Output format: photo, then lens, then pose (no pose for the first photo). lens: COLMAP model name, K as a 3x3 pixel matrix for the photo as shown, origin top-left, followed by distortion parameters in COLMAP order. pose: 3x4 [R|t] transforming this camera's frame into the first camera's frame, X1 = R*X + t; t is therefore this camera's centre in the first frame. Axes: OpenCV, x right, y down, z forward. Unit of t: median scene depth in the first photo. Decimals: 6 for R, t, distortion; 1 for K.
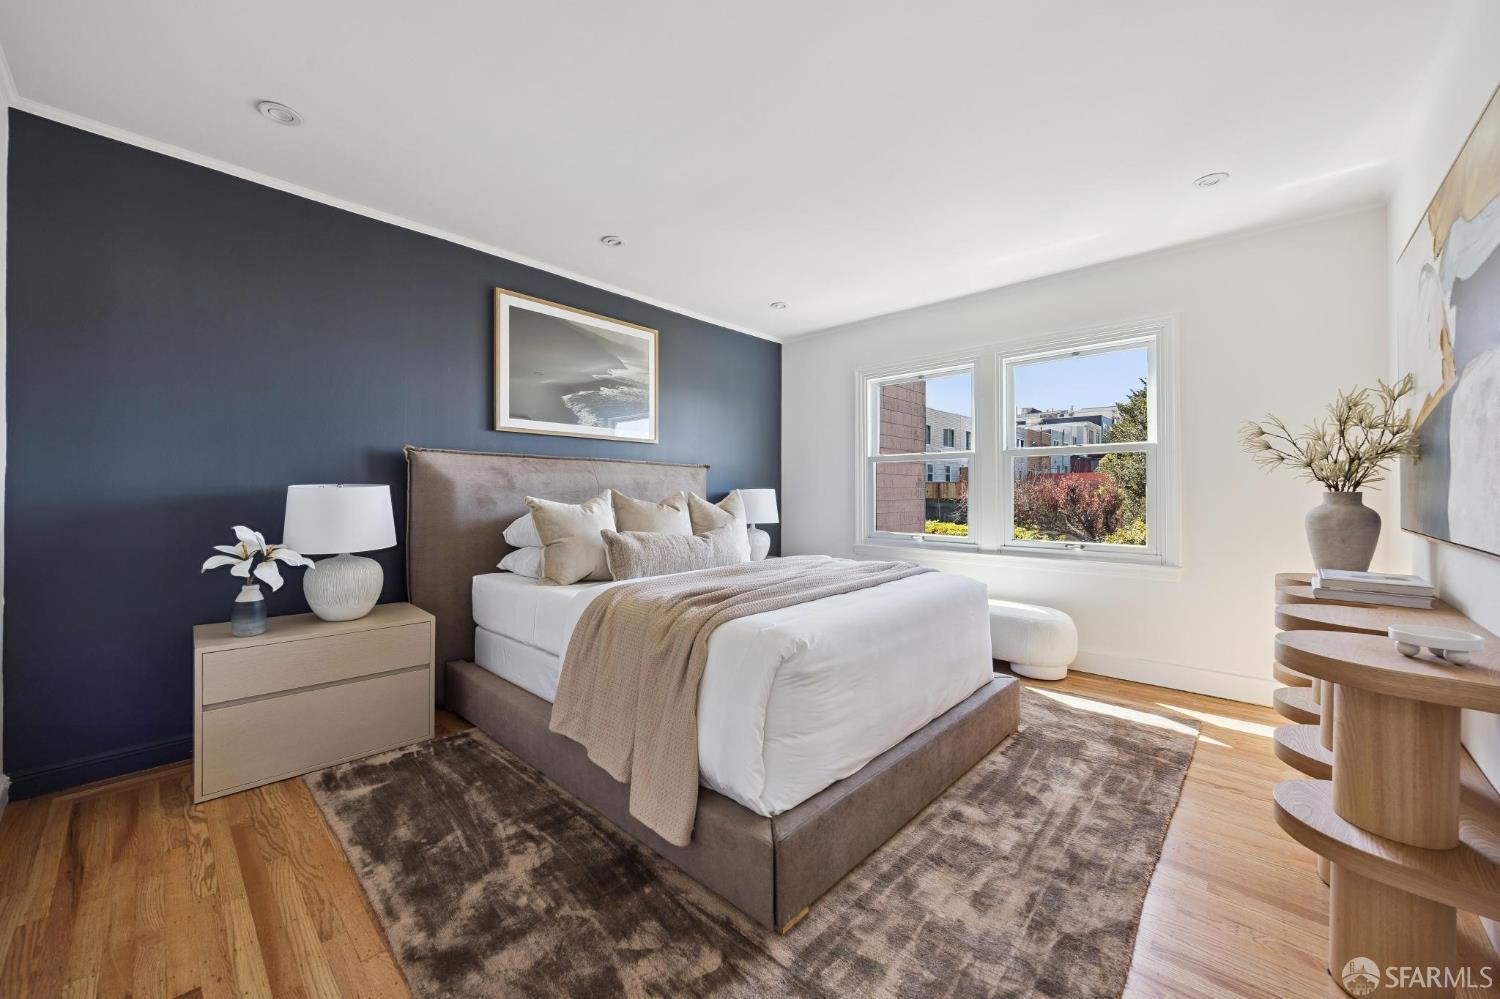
lens RADIAL K [[565.9, 0, 746.5], [0, 565.9, 491.8], [0, 0, 1]] dist [0.000478, -0.000191]
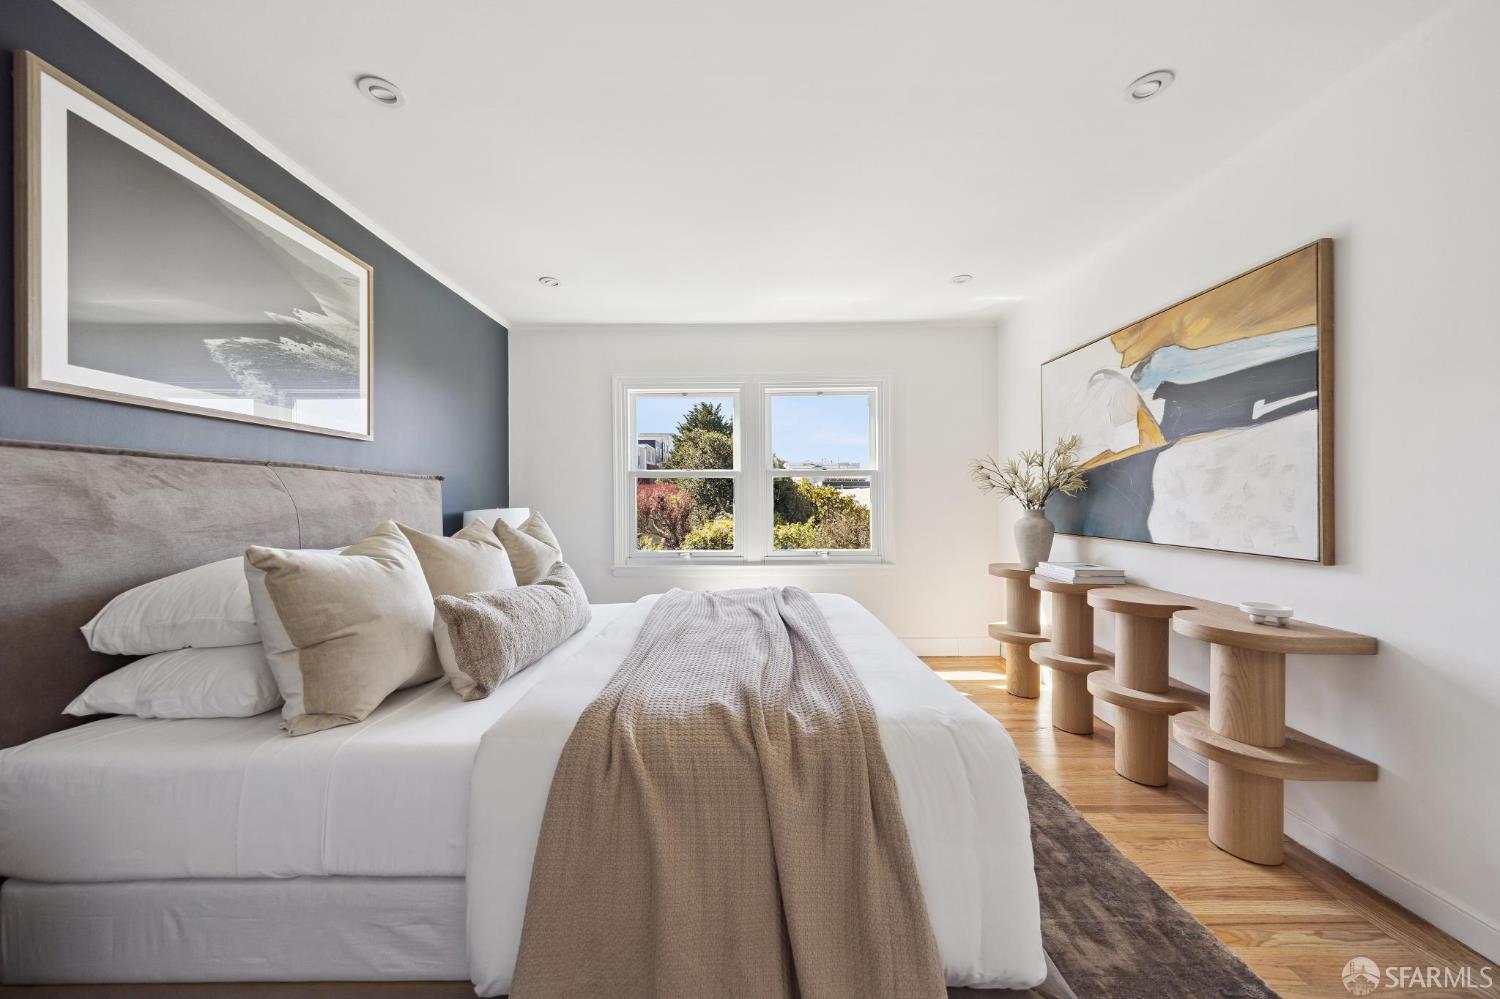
lens RADIAL K [[510.6, 0, 750.0], [0, 510.6, 499.5], [0, 0, 1]] dist [0.000205, -0.000175]
pose [[0.733418, -0.005072, 0.679759, -0.265695], [0.005656, 0.999983, 0.001359, -0.019322], [-0.679755, 0.002848, 0.733434, 0.308705]]
